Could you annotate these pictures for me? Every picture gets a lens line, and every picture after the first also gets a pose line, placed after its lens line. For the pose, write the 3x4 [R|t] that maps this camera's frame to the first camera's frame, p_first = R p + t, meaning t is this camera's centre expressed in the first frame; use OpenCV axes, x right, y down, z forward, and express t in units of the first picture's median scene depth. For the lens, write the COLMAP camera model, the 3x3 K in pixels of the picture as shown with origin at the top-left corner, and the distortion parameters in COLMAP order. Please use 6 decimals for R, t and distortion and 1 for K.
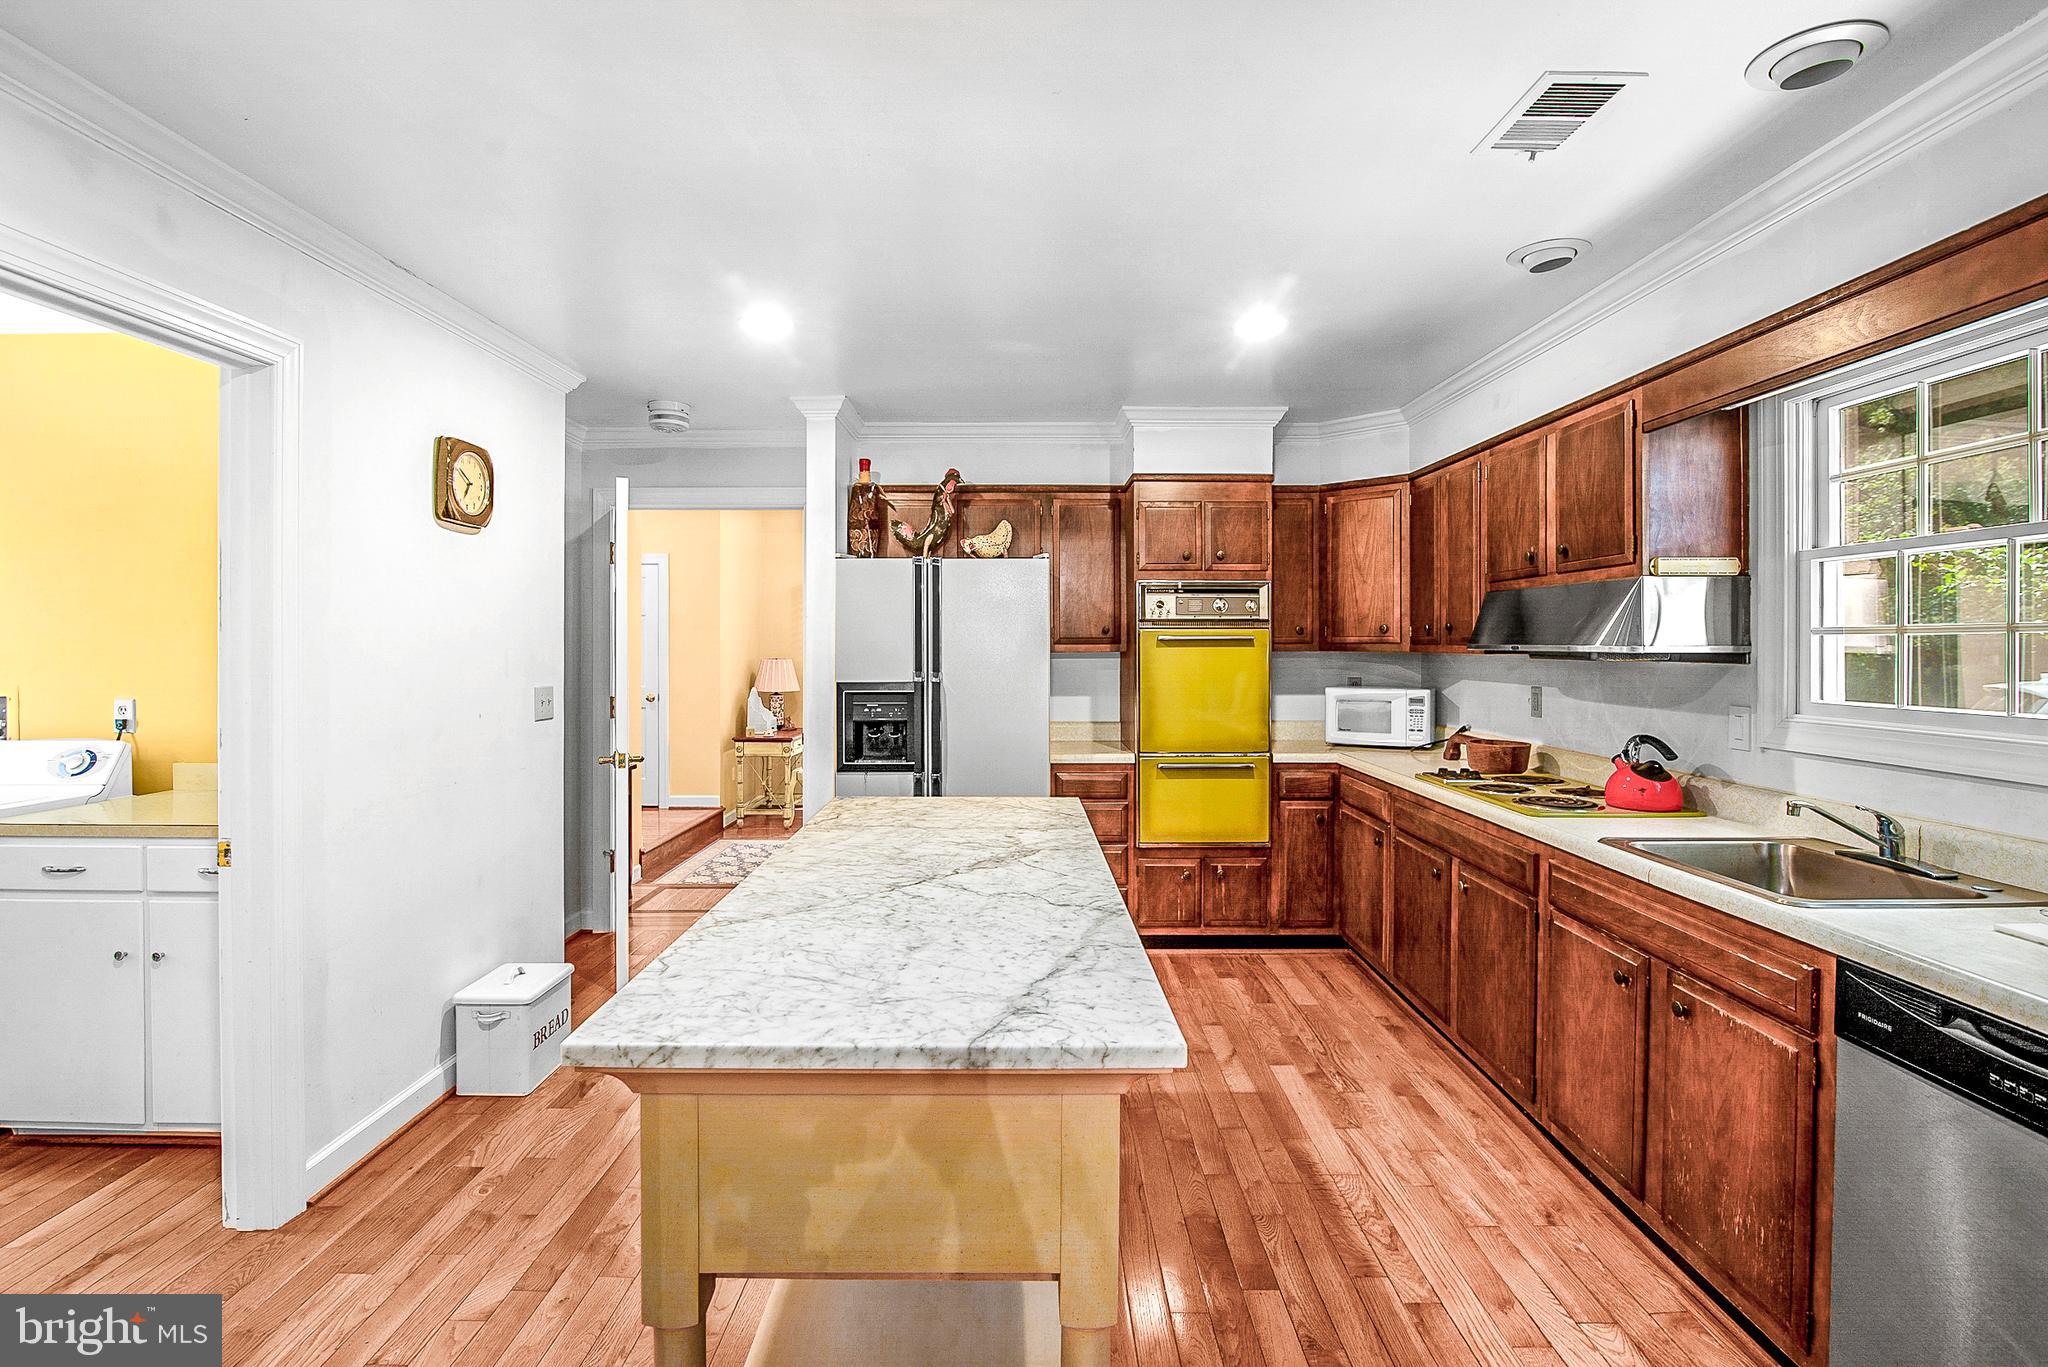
lens RADIAL K [[954.4, 0, 1025.1], [0, 954.4, 647.7], [0, 0, 1]] dist [-0.017575, 0.000068]
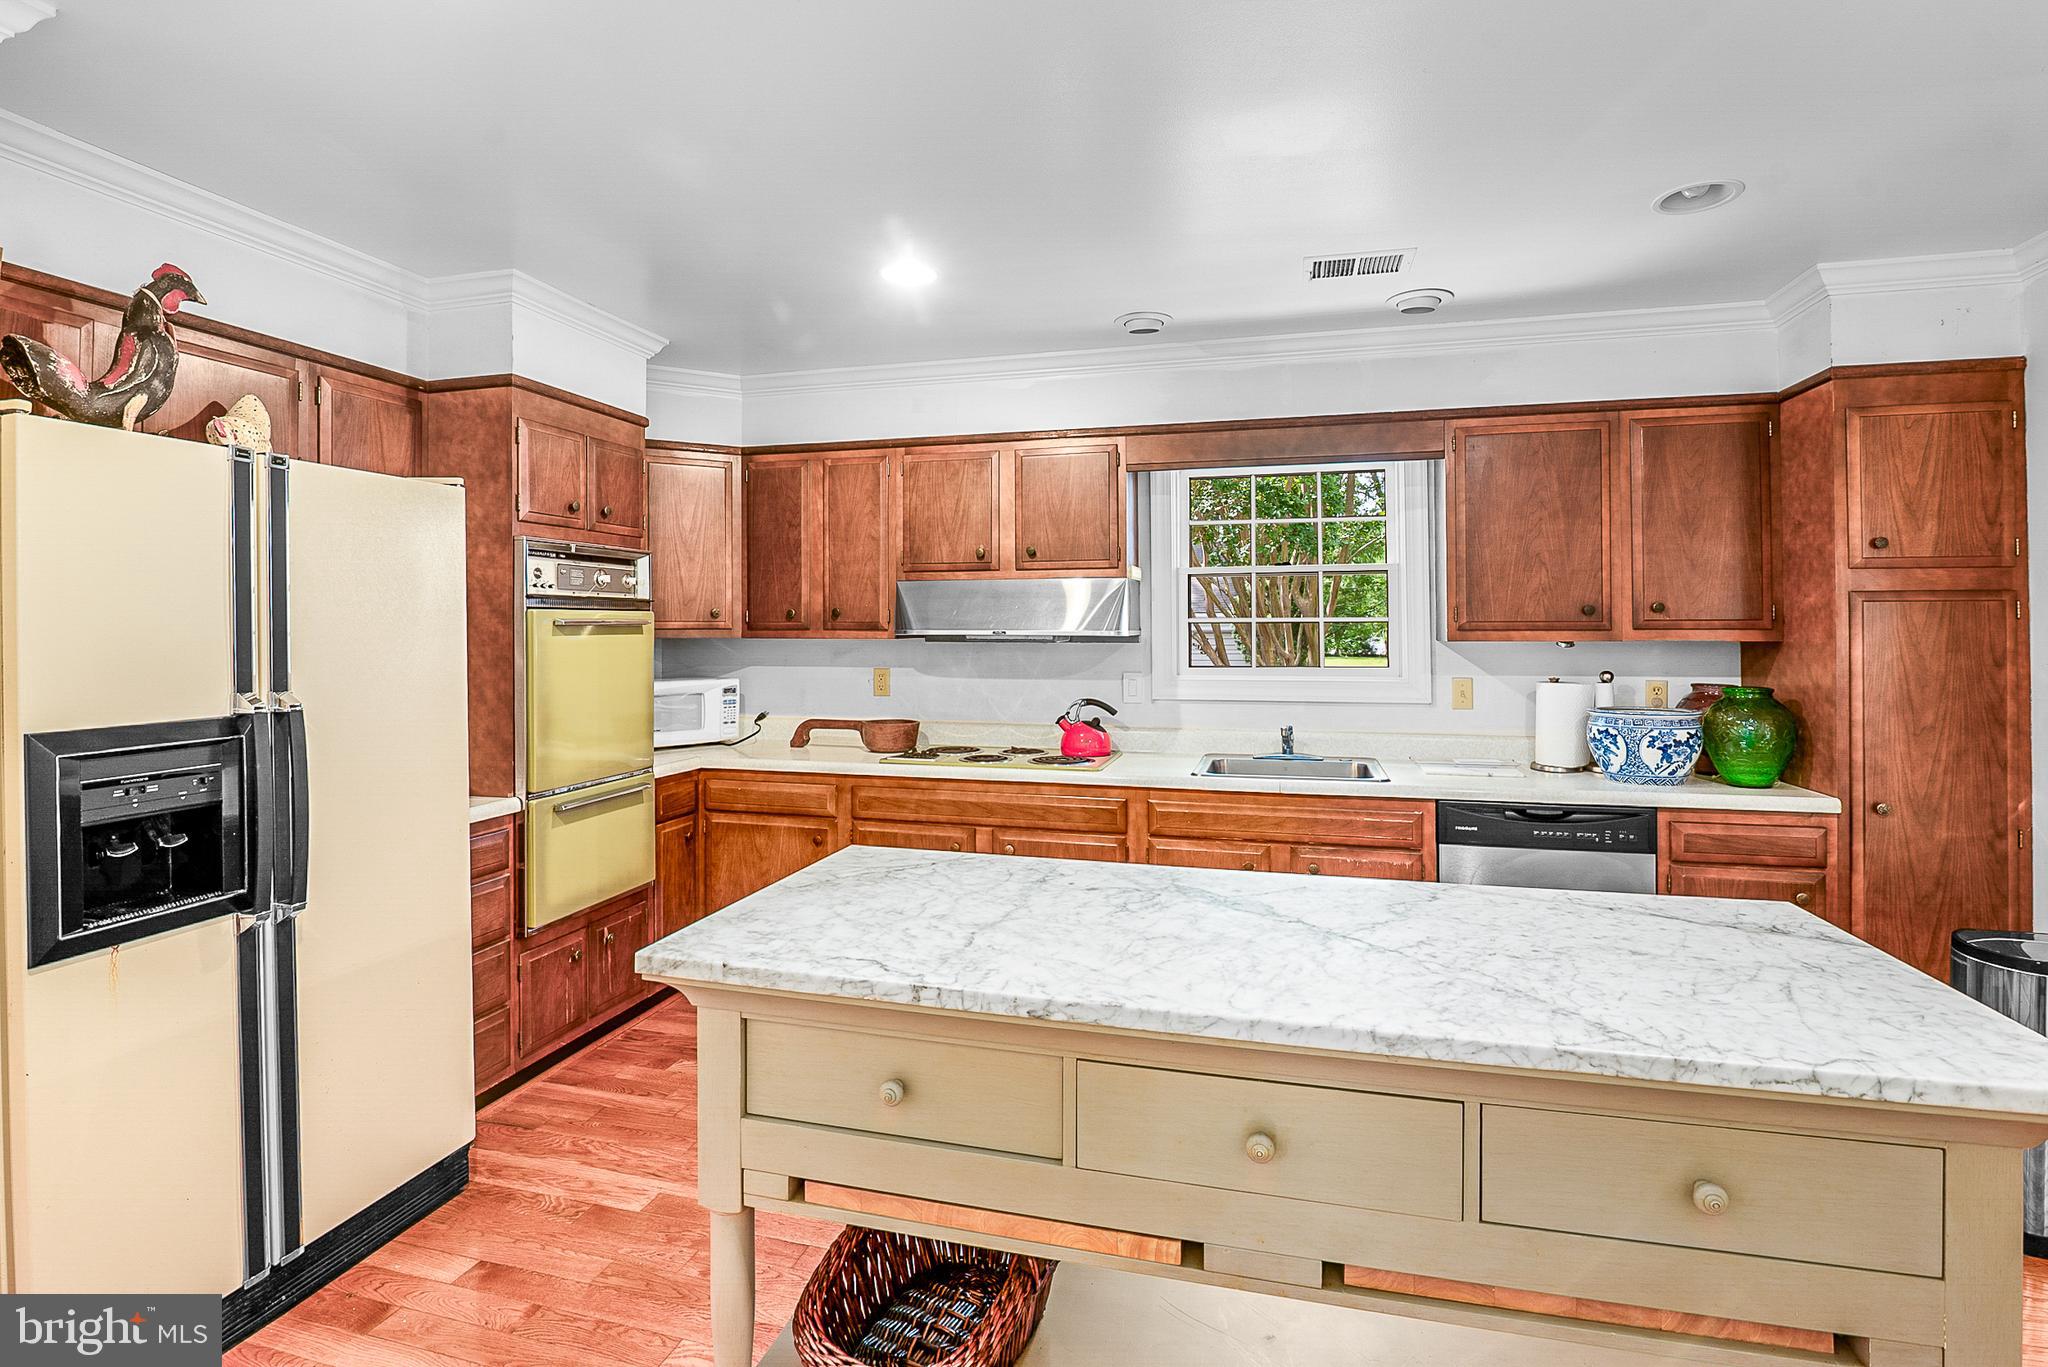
lens RADIAL K [[967.9, 0, 1025.5], [0, 967.9, 612.8], [0, 0, 1]] dist [-0.018096, -0.000083]
pose [[0.264544, 0.012614, 0.964291, -0.461395], [0.005827, 0.999875, -0.014678, -0.004985], [-0.964356, 0.009502, 0.264437, 0.510521]]
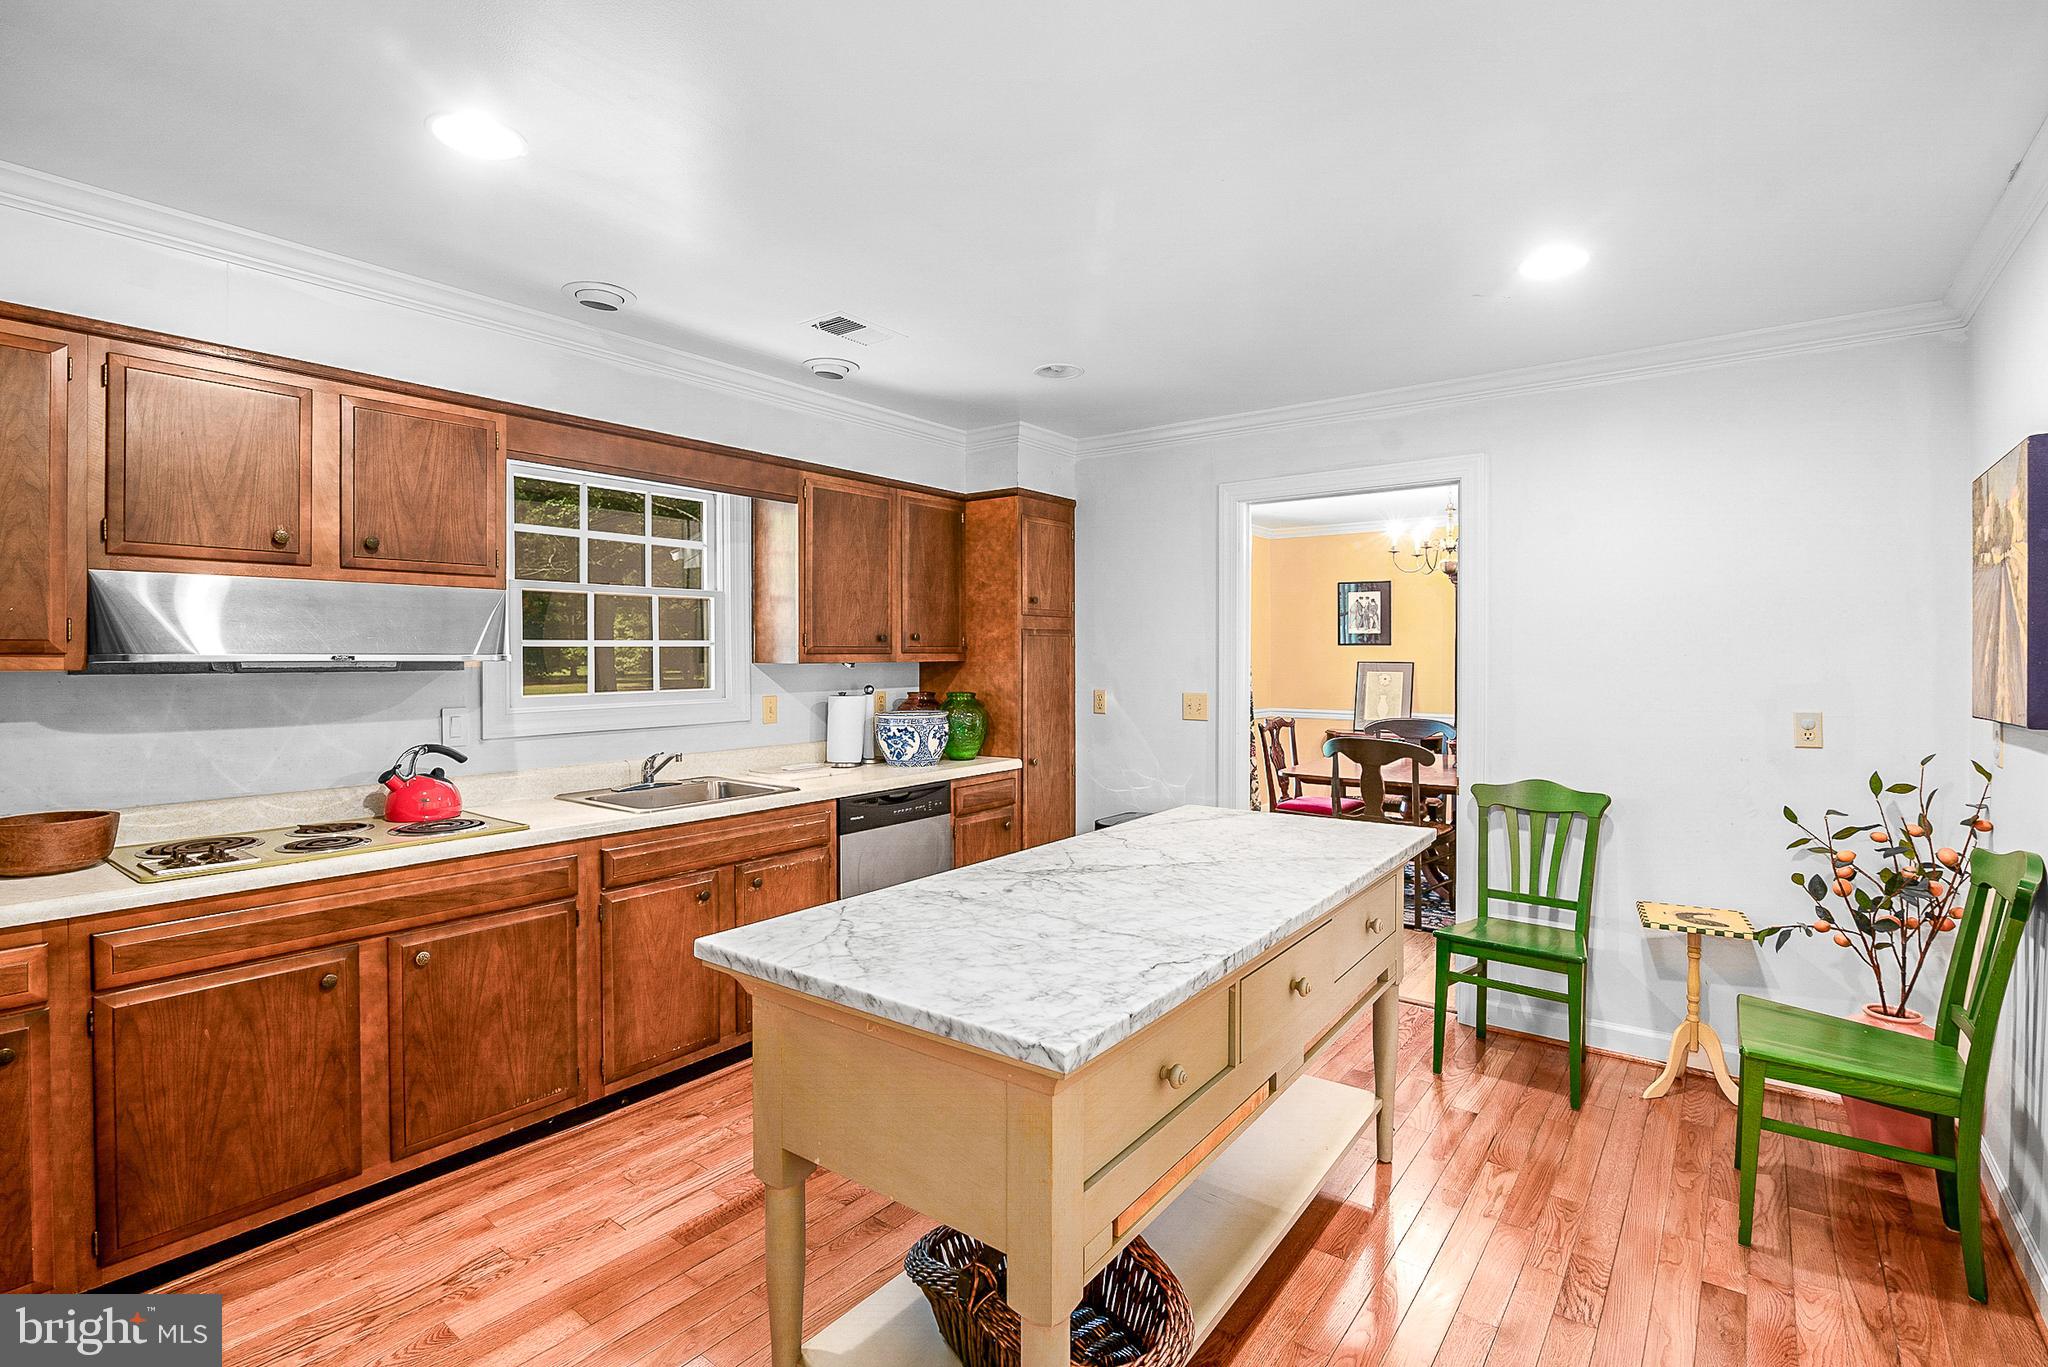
lens RADIAL K [[954.4, 0, 1025.1], [0, 954.4, 647.7], [0, 0, 1]] dist [-0.017575, 0.000068]
pose [[-0.795381, 0.001116, 0.606109, -0.314396], [0.001330, 0.999999, -0.000096, -0.005617], [-0.606109, 0.000730, -0.795382, 0.988240]]
